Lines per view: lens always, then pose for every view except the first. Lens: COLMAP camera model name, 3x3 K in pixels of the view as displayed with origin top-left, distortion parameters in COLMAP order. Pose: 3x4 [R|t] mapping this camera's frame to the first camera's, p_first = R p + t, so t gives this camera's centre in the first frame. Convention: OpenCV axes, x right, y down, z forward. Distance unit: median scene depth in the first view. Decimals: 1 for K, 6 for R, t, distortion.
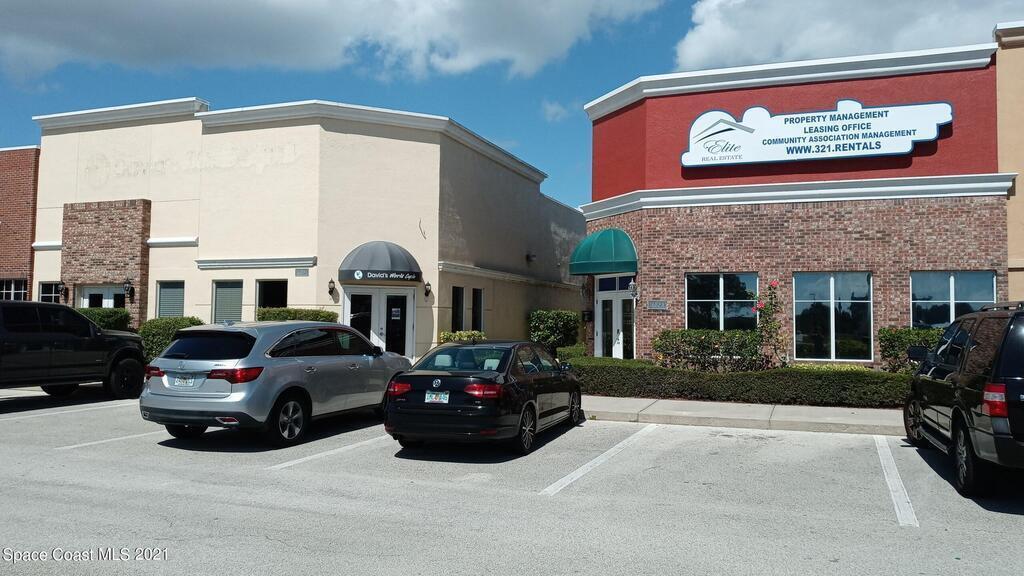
lens RADIAL K [[867.4, 0, 556.0], [0, 867.4, 276.9], [0, 0, 1]] dist [0.063606, -0.199845]
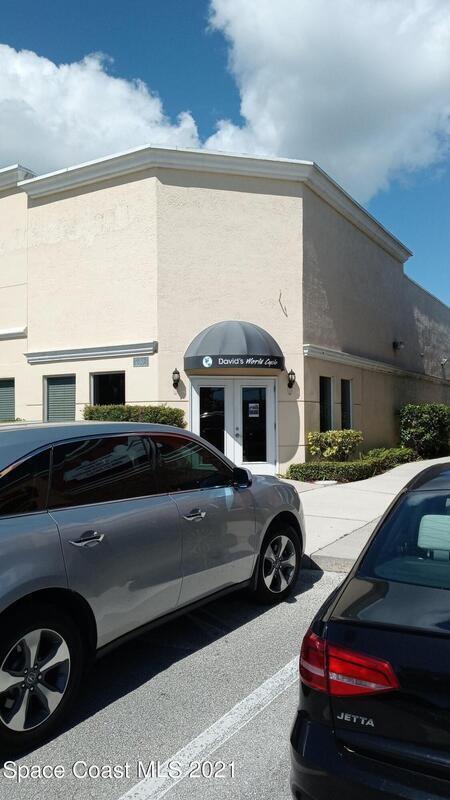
lens RADIAL K [[677.7, 0, 234.2], [0, 677.7, 371.4], [0, 0, 1]] dist [0.063606, -0.199845]
pose [[0.981160, -0.034557, -0.190079, -0.082834], [0.030873, 0.999274, -0.022310, 0.020279], [0.190712, 0.016021, 0.981515, 0.382951]]
